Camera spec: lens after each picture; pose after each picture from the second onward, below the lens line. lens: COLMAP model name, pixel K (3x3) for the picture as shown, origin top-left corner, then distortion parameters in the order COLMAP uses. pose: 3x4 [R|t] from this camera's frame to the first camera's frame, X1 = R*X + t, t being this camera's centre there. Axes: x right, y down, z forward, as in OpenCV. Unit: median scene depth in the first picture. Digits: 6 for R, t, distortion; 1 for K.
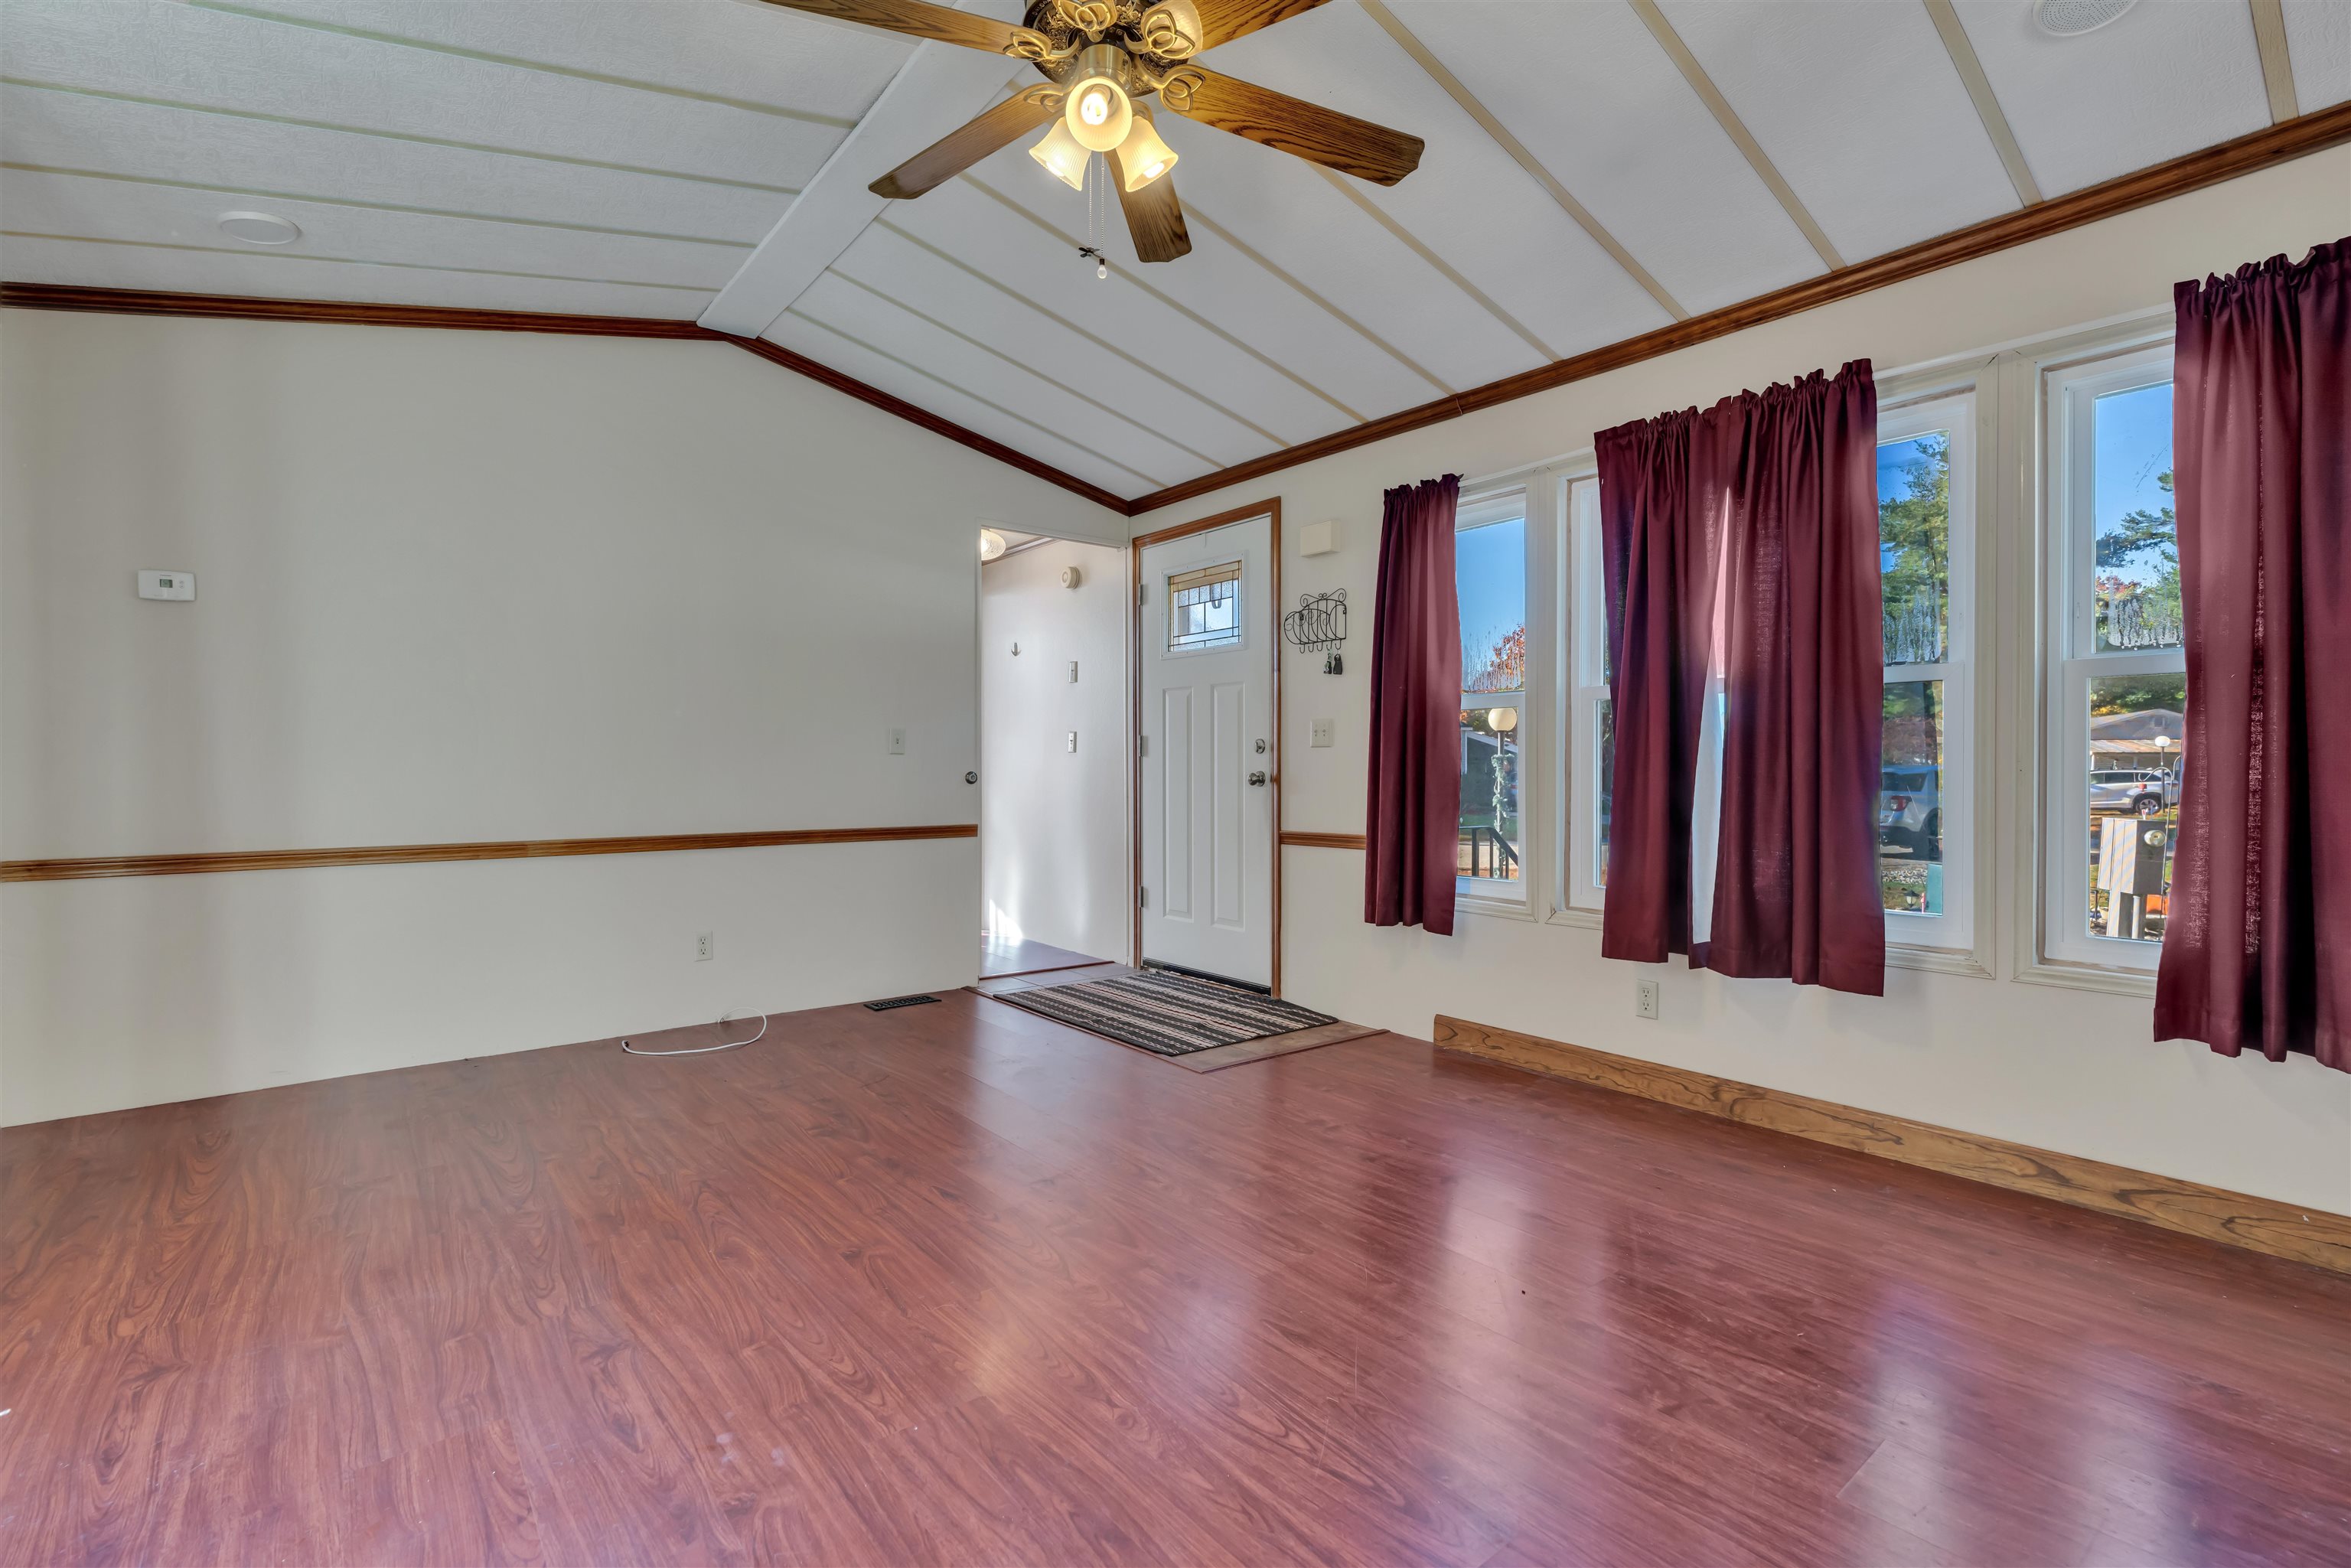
lens RADIAL K [[1050.0, 0, 1191.8], [0, 1050.0, 774.8], [0, 0, 1]] dist [-0.021849, 0.009396]
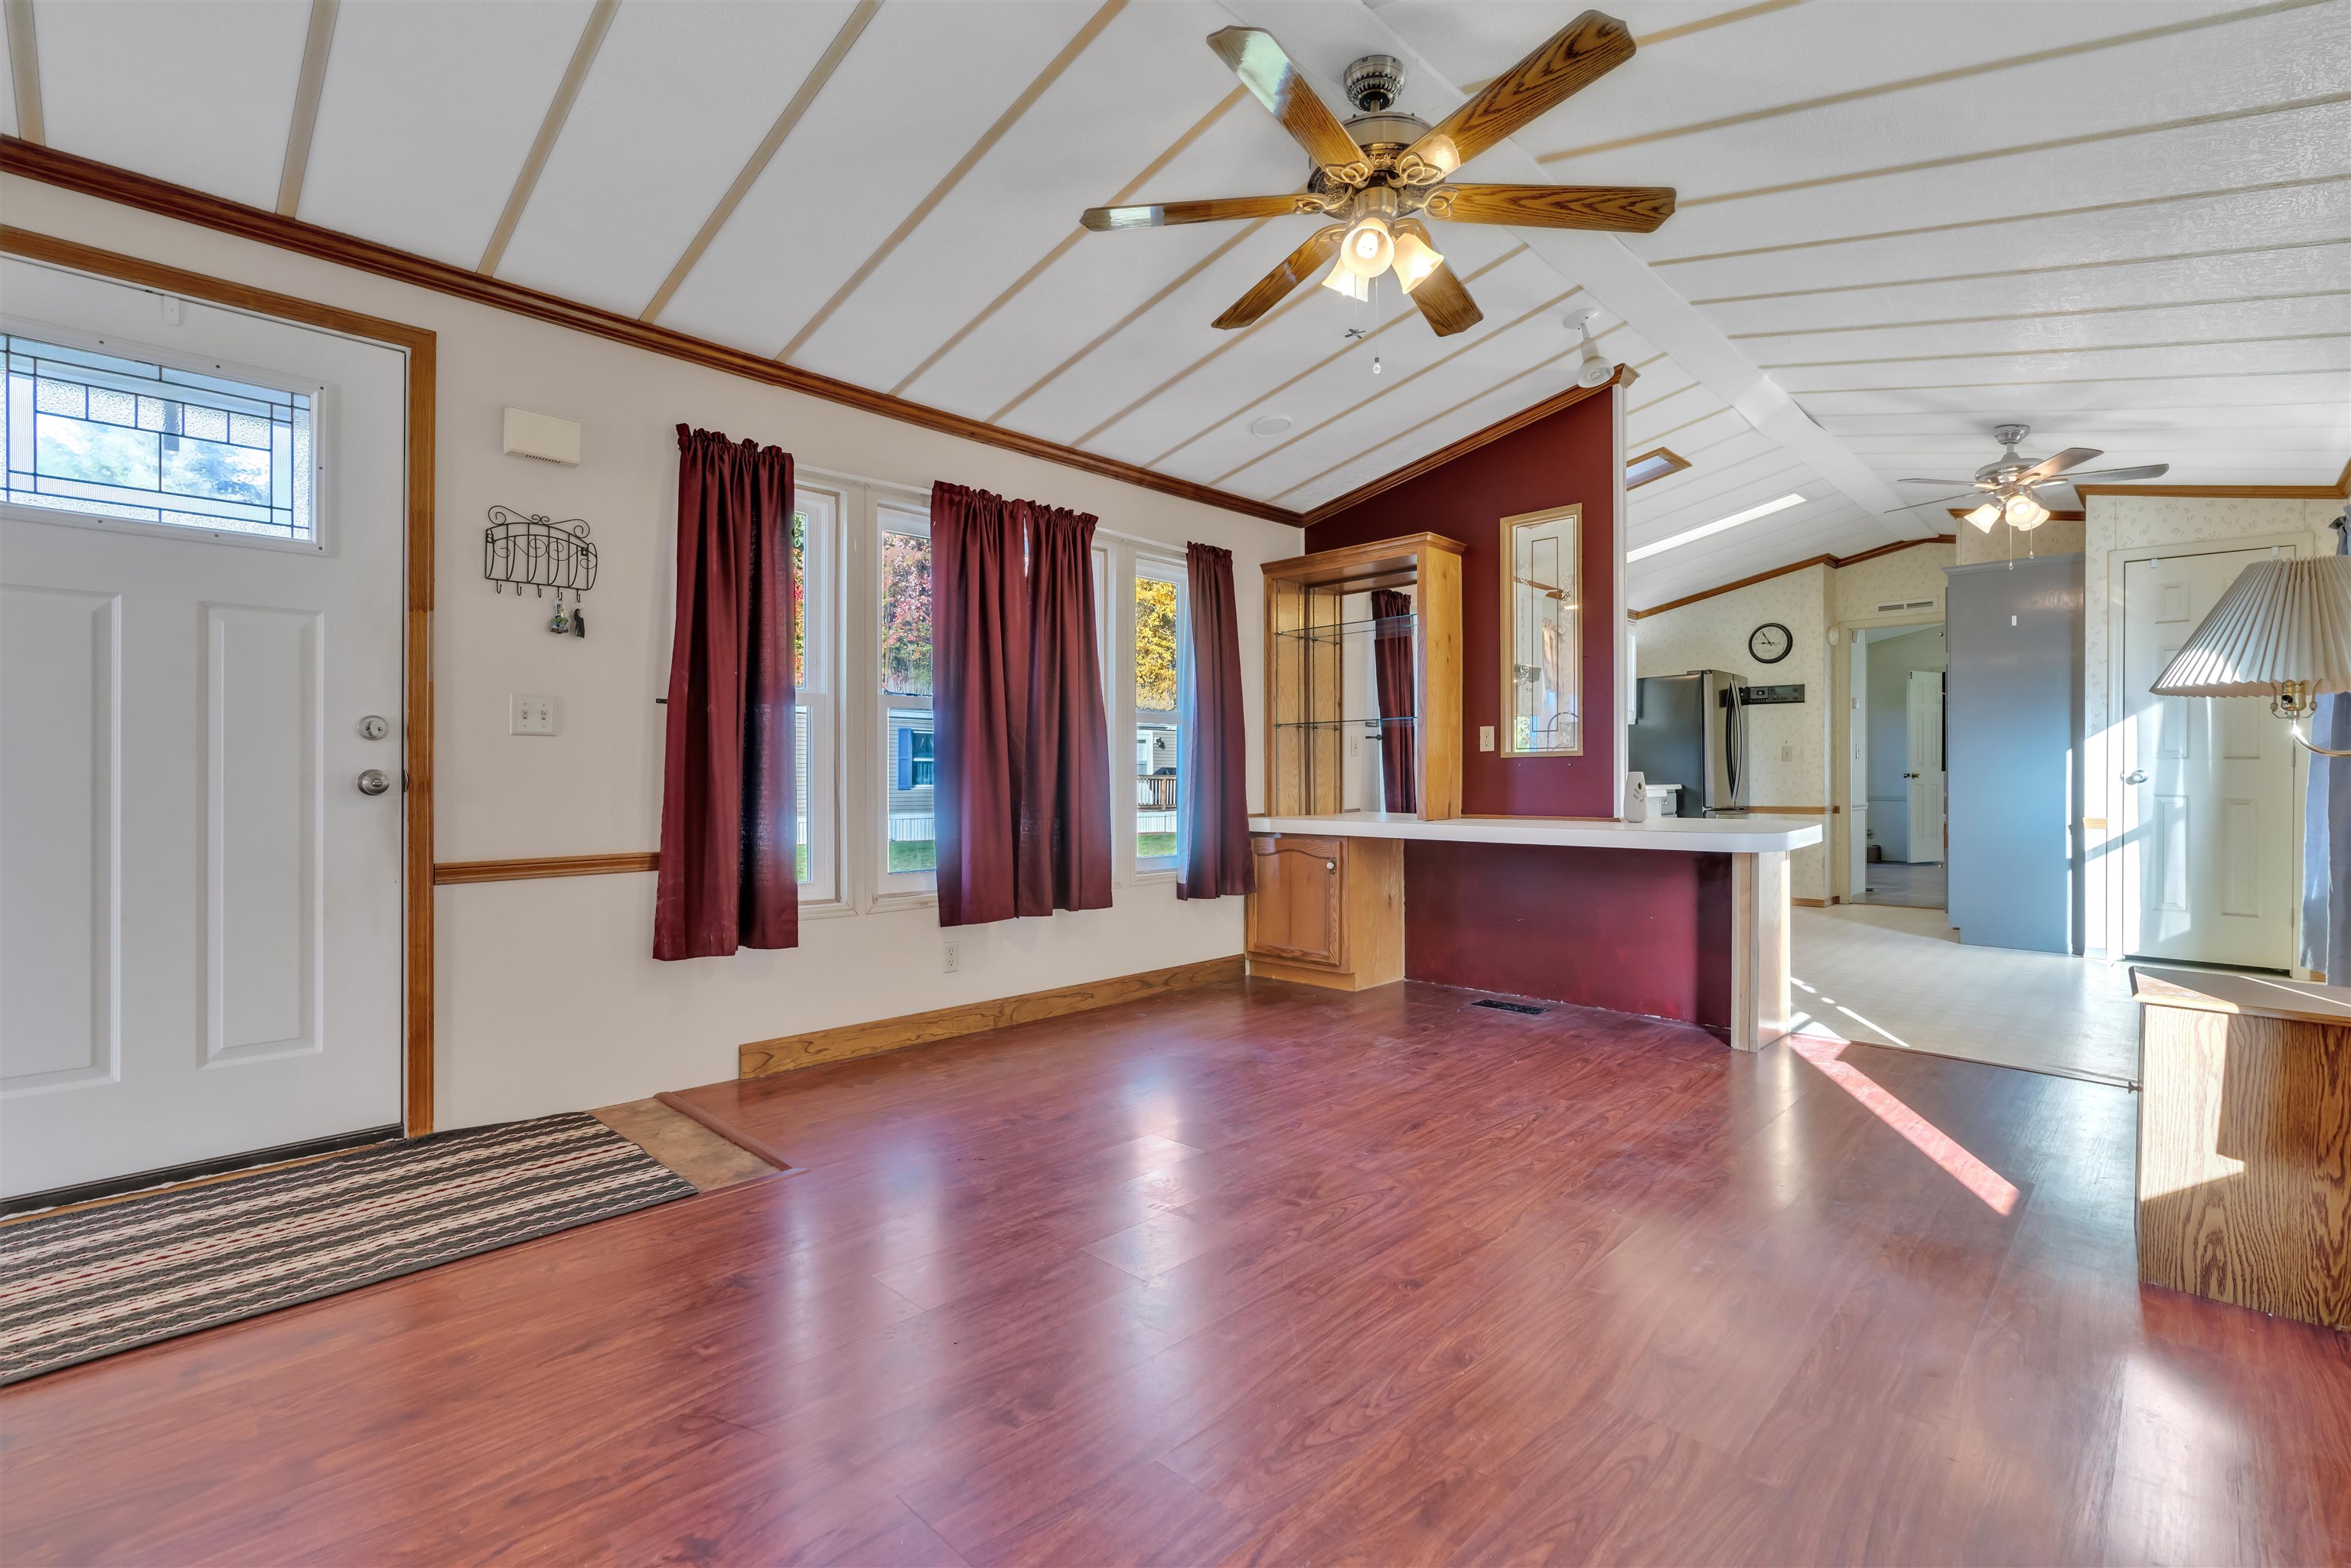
lens RADIAL K [[1050.0, 0, 1191.8], [0, 1050.0, 774.8], [0, 0, 1]] dist [-0.021849, 0.009396]
pose [[-0.117054, -0.004630, 0.993115, -0.727800], [0.000446, 0.999989, 0.004715, -0.003976], [-0.993125, 0.000995, -0.117050, 0.768240]]
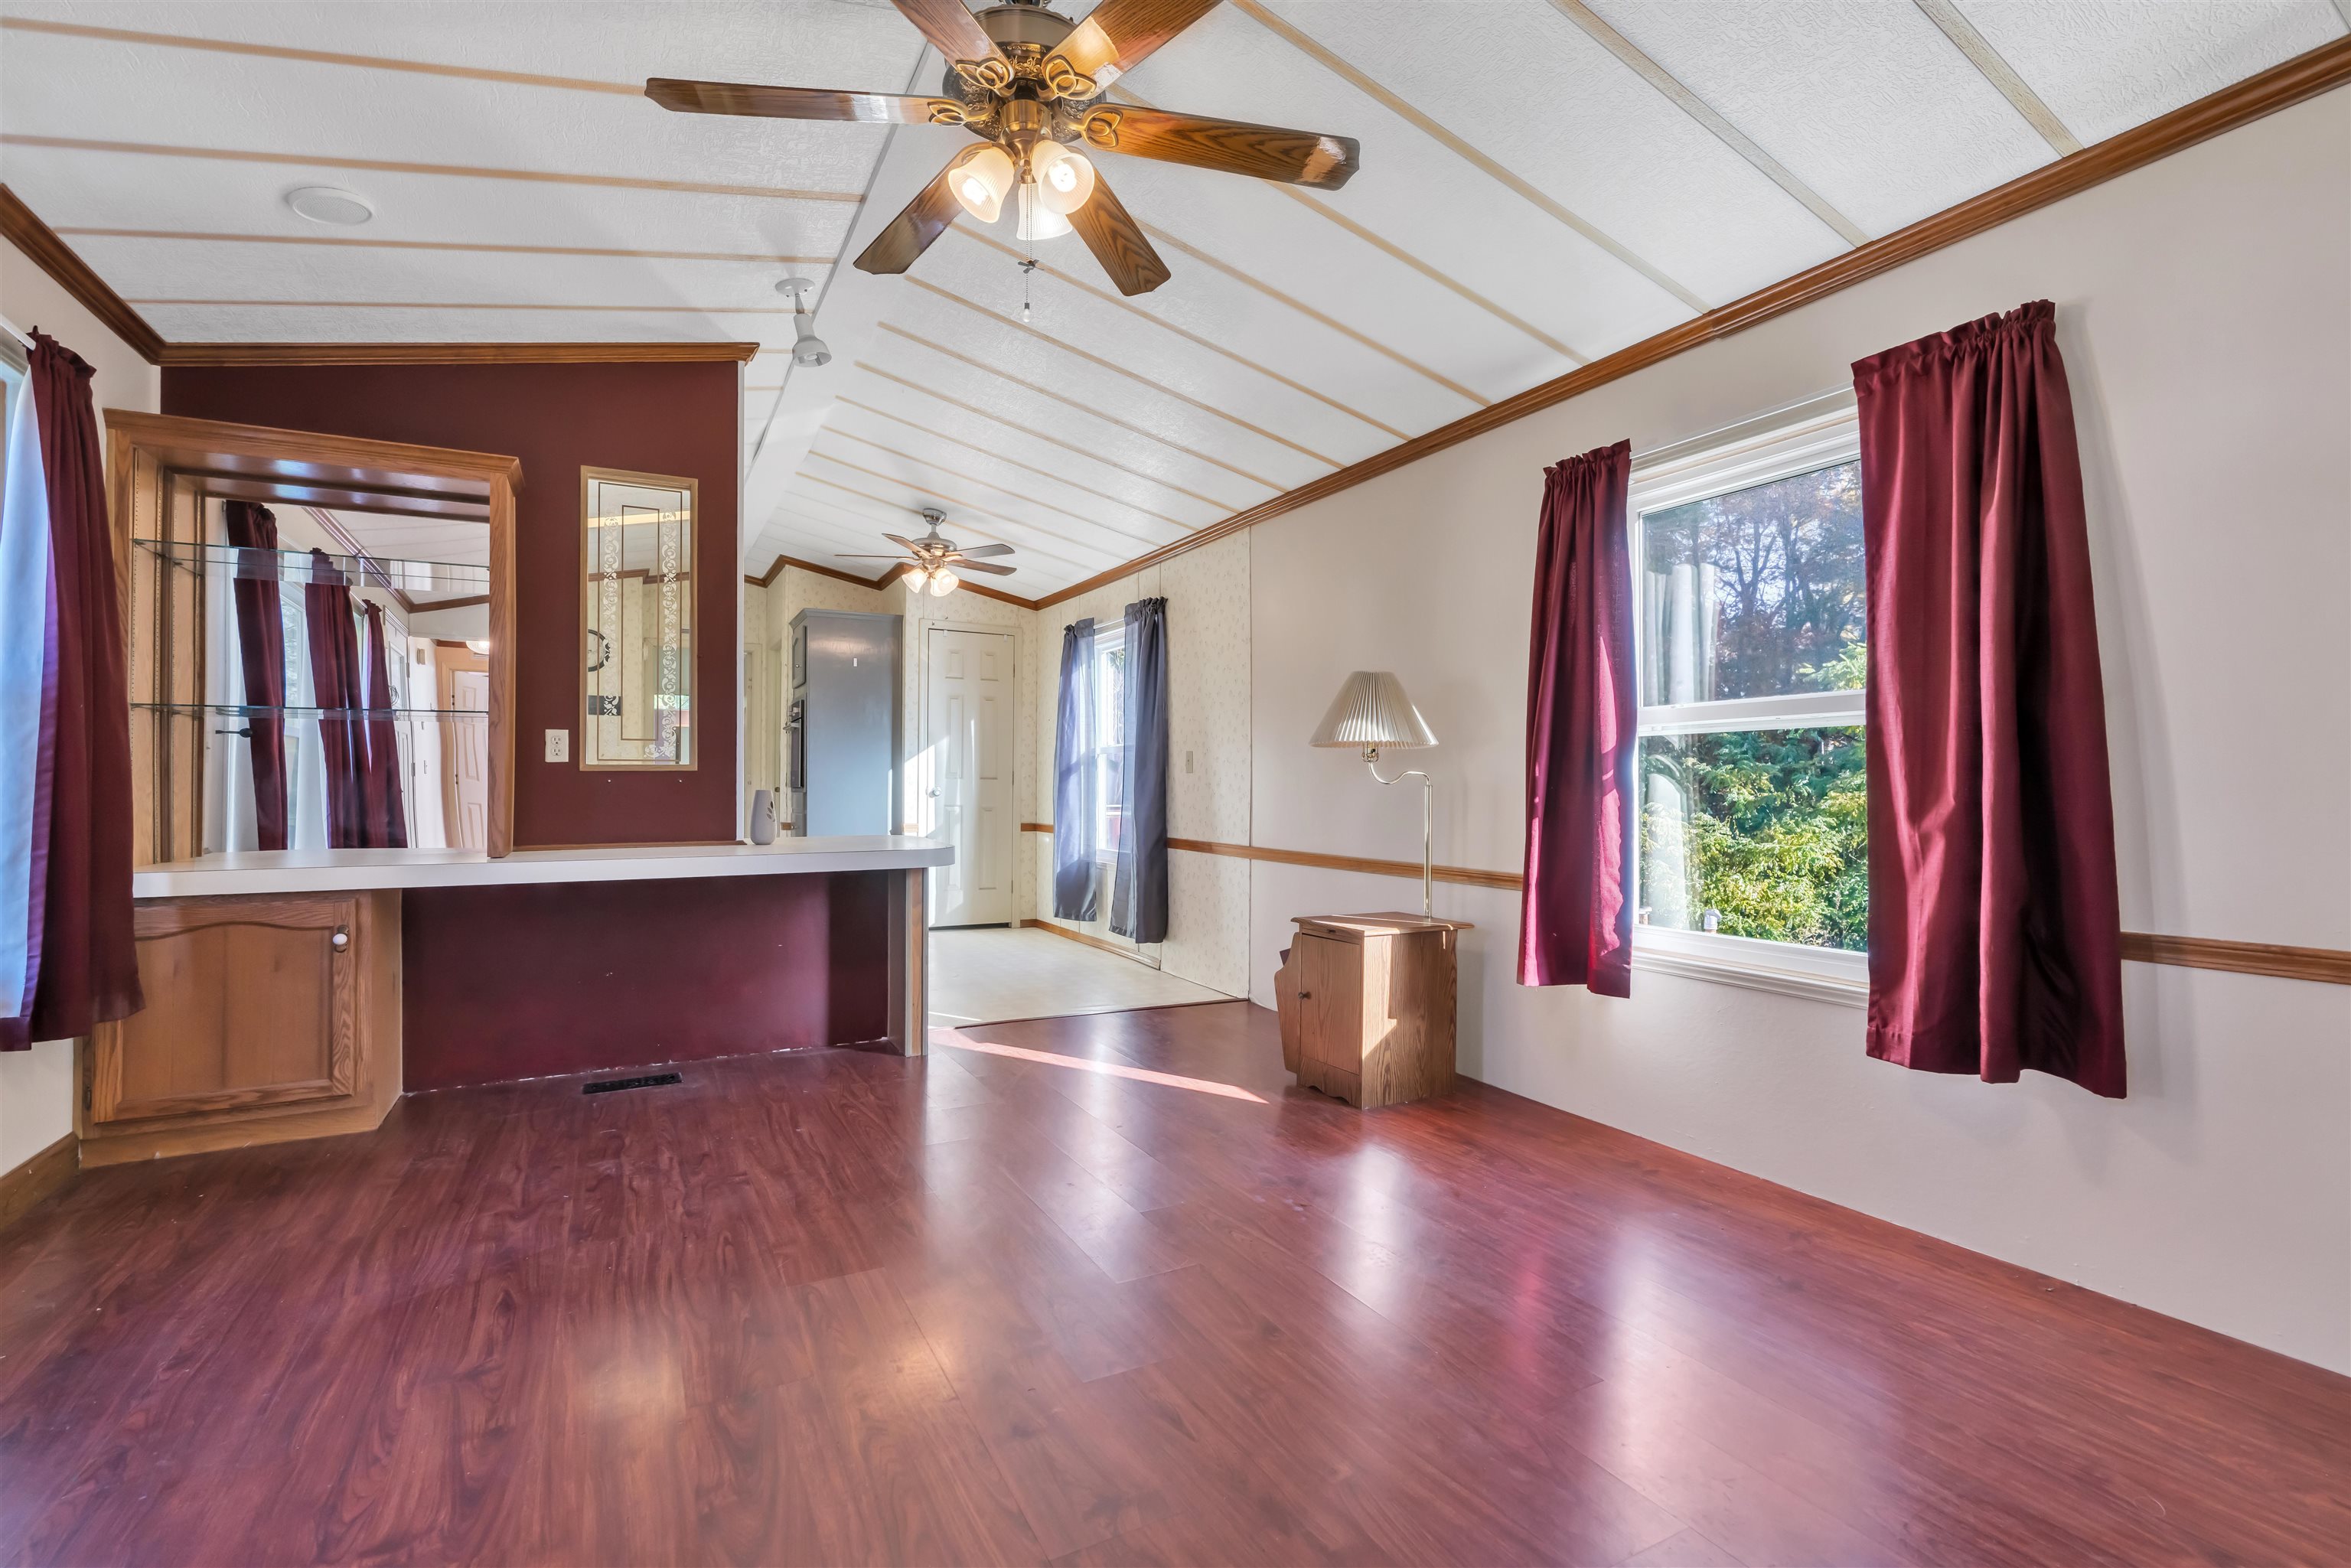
lens RADIAL K [[1050.0, 0, 1191.8], [0, 1050.0, 774.8], [0, 0, 1]] dist [-0.021849, 0.009396]
pose [[-0.982875, -0.003678, 0.184239, -0.248401], [-0.005705, 0.999929, -0.010471, -0.008057], [-0.184188, -0.011343, -0.982826, 1.121638]]
